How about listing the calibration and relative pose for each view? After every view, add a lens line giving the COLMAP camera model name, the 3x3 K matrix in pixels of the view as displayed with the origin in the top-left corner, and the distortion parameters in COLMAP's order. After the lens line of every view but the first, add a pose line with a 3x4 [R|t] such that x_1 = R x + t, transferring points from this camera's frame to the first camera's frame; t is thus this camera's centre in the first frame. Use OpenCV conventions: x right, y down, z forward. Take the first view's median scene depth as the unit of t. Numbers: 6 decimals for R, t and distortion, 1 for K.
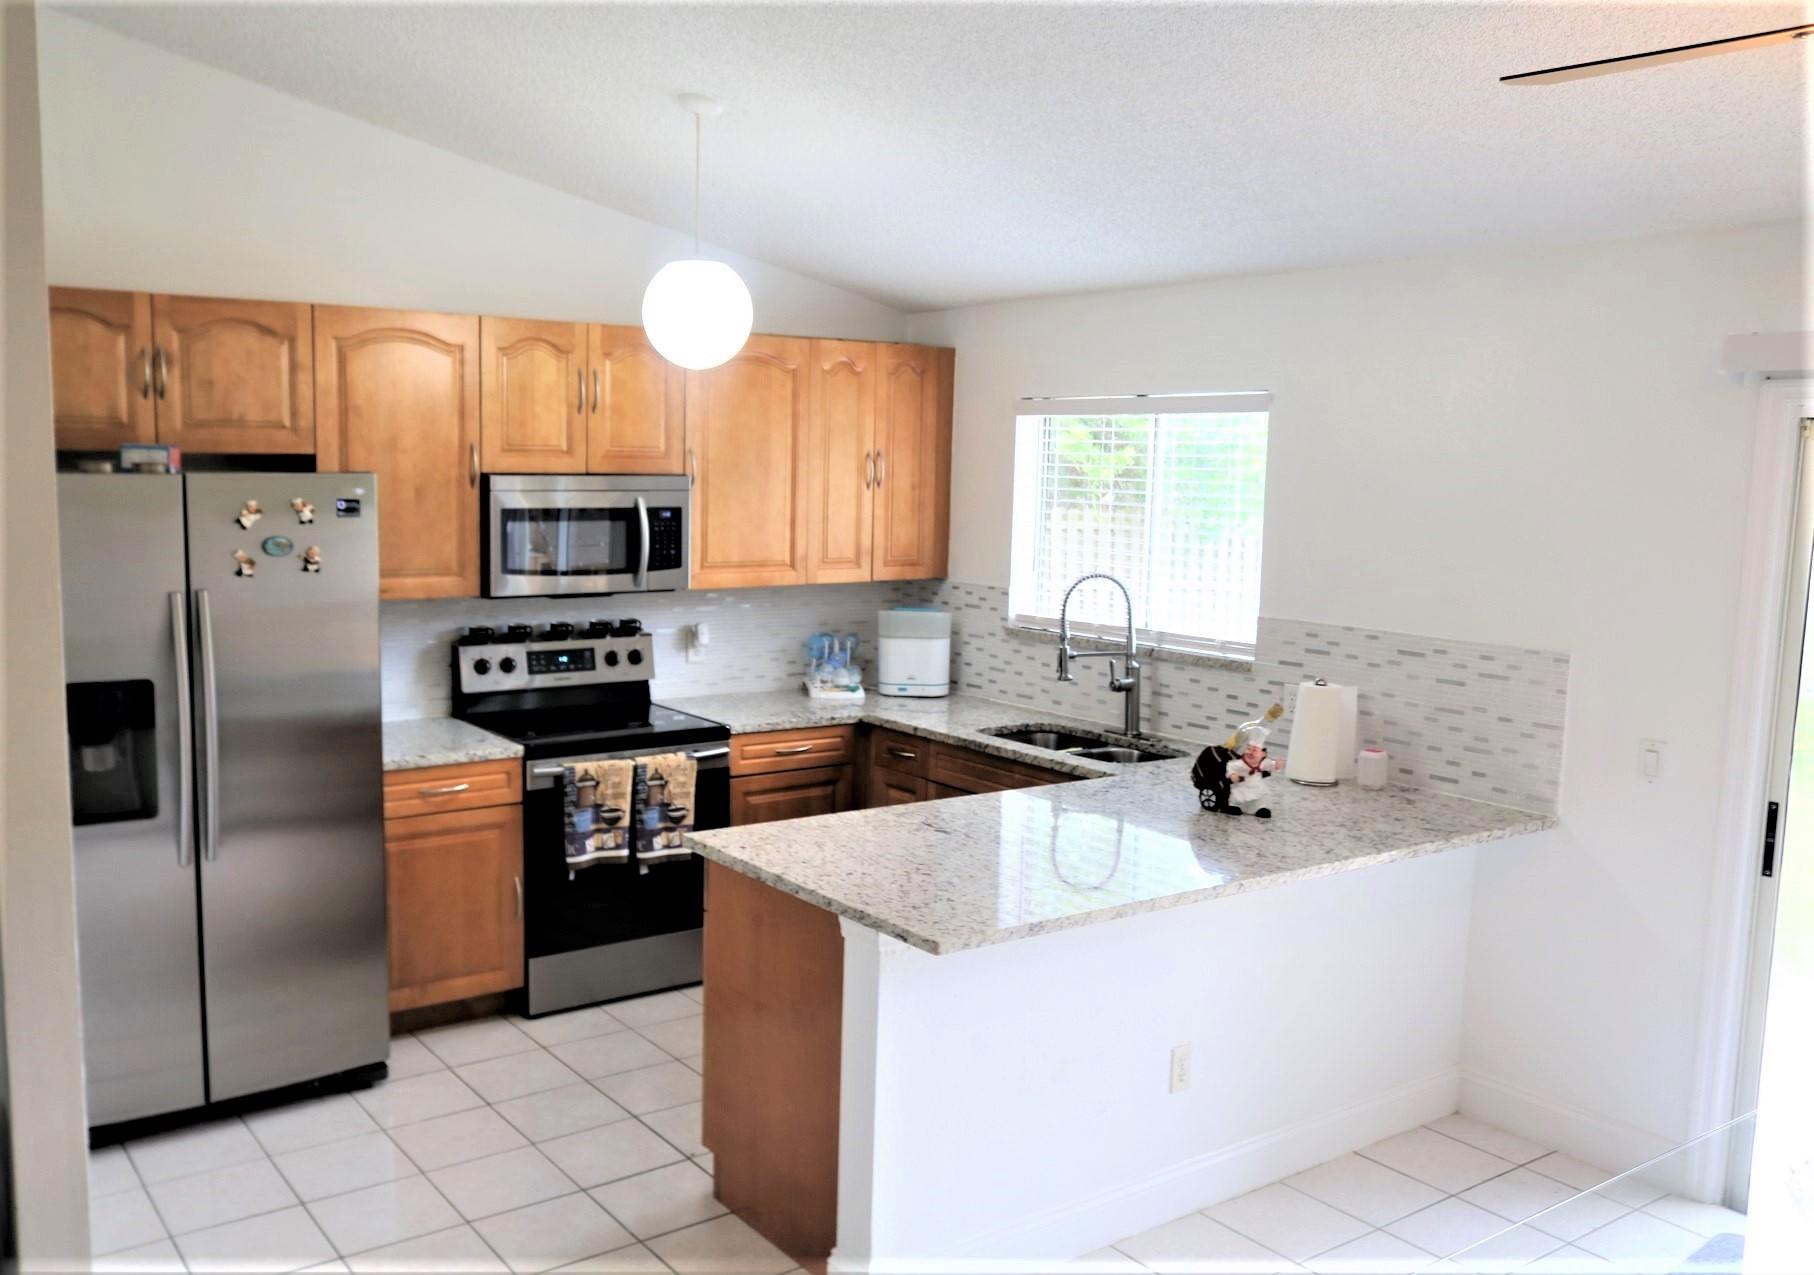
lens RADIAL K [[1632.2, 0, 892.3], [0, 1632.2, 637.8], [0, 0, 1]] dist [0.003756, 0.012822]
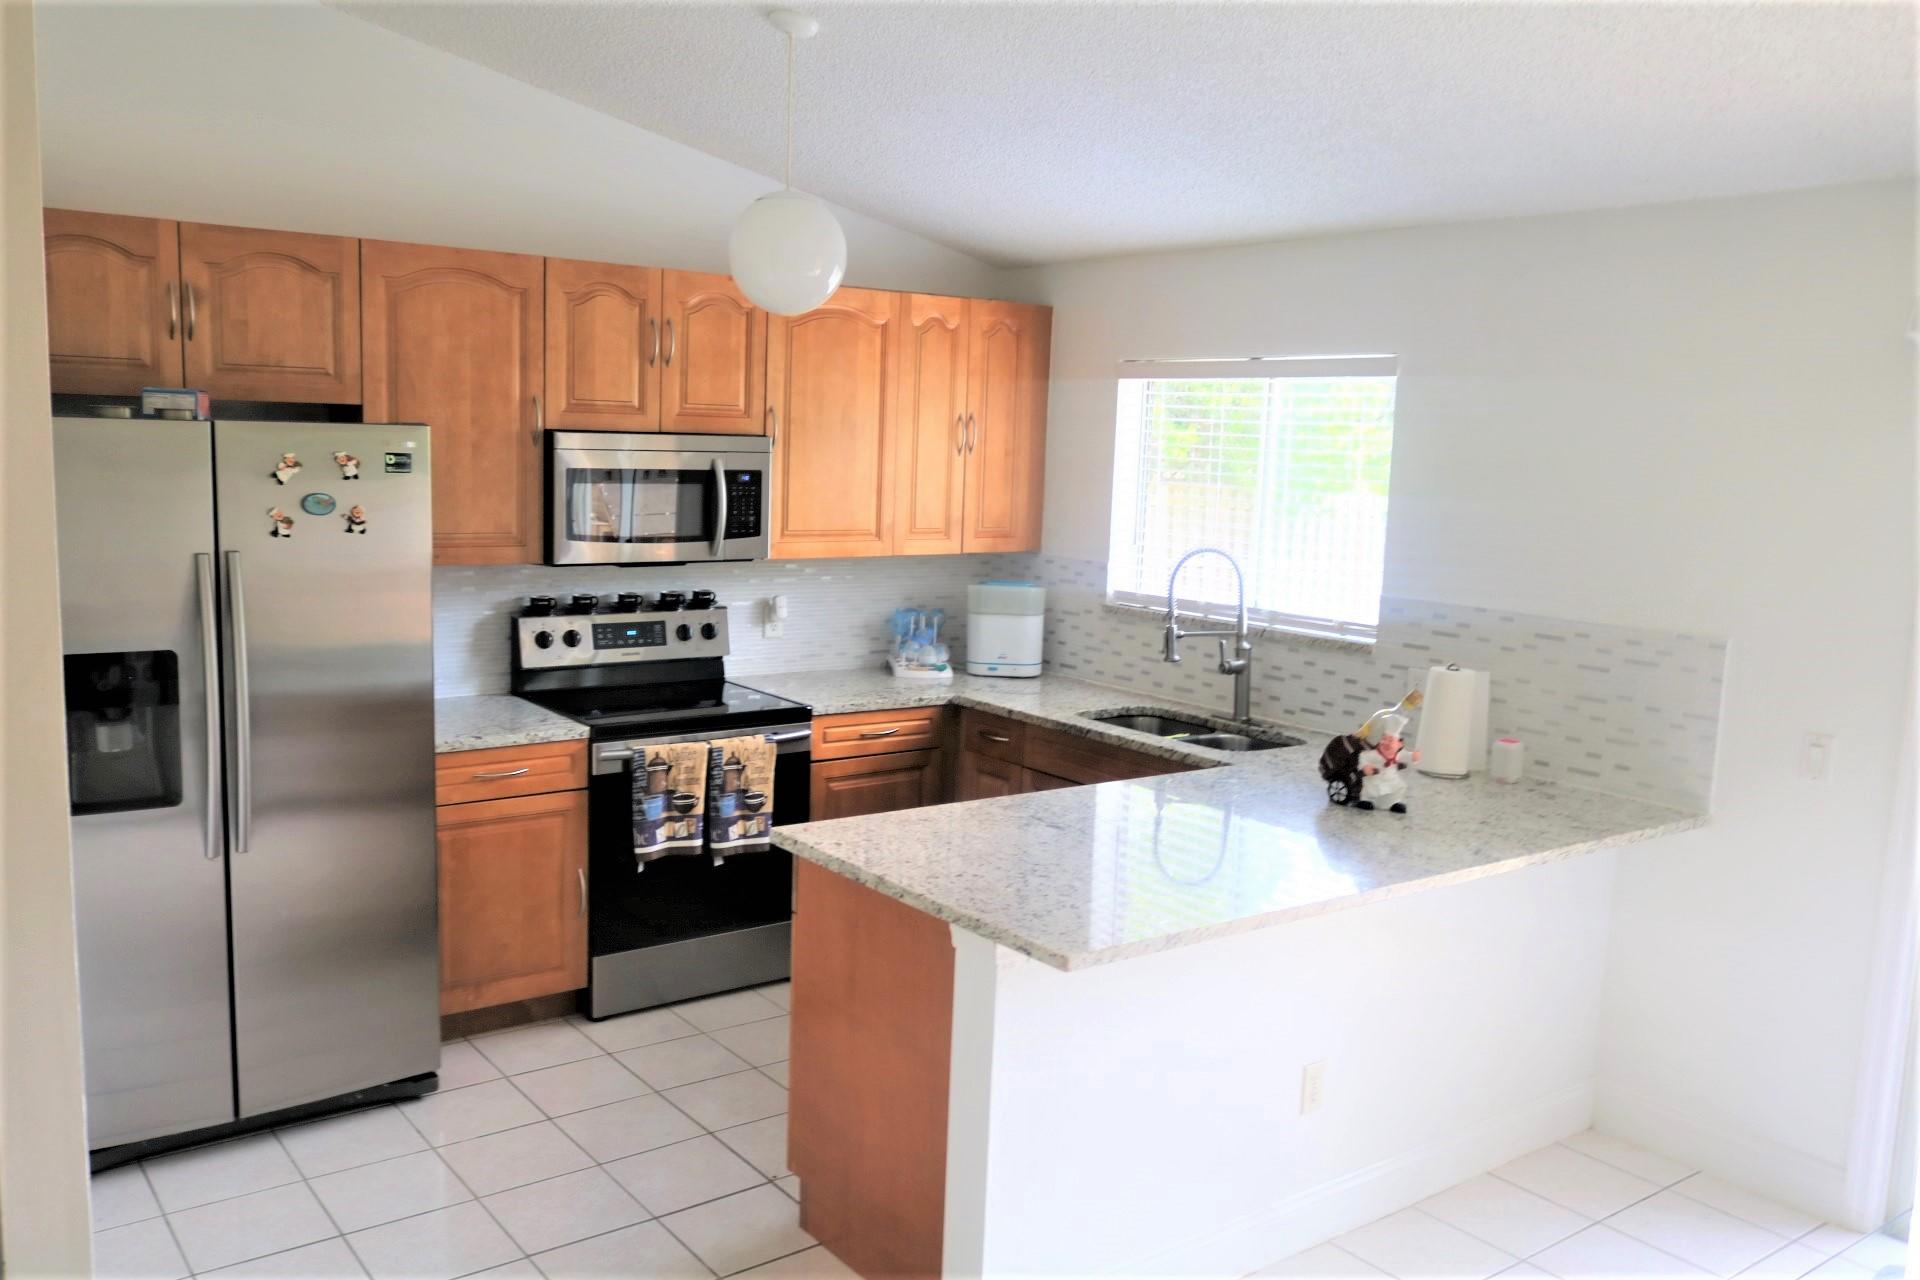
lens RADIAL K [[1564.1, 0, 978.6], [0, 1564.1, 641.0], [0, 0, 1]] dist [0.003047, 0.001860]
pose [[0.999377, 0.011414, 0.033399, -0.037880], [-0.011939, 0.999808, 0.015555, 0.001713], [-0.033215, -0.015944, 0.999321, 0.116636]]
